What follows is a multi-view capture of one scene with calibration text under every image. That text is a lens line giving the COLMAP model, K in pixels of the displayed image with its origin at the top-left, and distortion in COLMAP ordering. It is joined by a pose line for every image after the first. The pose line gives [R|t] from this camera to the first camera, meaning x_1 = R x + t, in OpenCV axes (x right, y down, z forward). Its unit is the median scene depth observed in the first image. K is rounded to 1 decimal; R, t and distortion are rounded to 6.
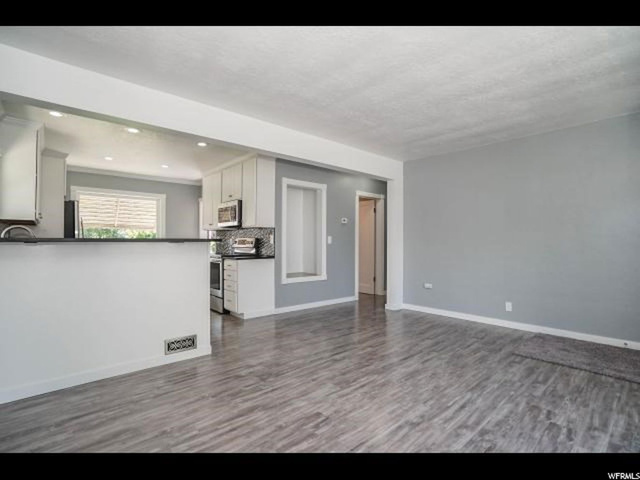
lens RADIAL K [[315.1, 0, 318.4], [0, 315.1, 241.3], [0, 0, 1]] dist [-0.030140, 0.001320]
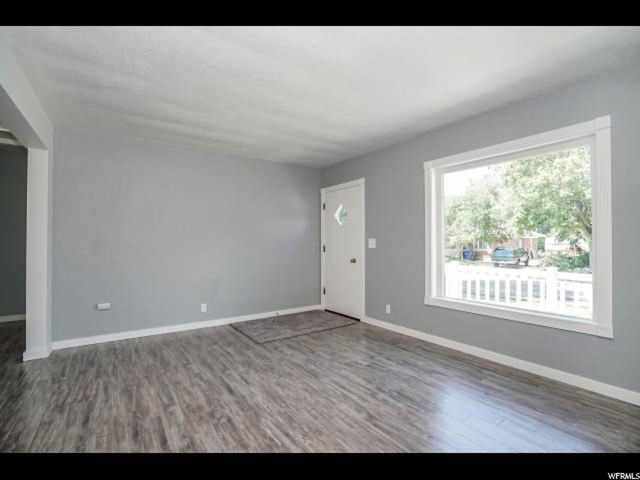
lens RADIAL K [[297.9, 0, 321.9], [0, 297.9, 240.6], [0, 0, 1]] dist [-0.061358, 0.024276]
pose [[0.106210, 0.006590, 0.994322, -0.535468], [-0.001455, 0.999978, -0.006472, -0.020300], [-0.994343, -0.000760, 0.106217, 0.769833]]
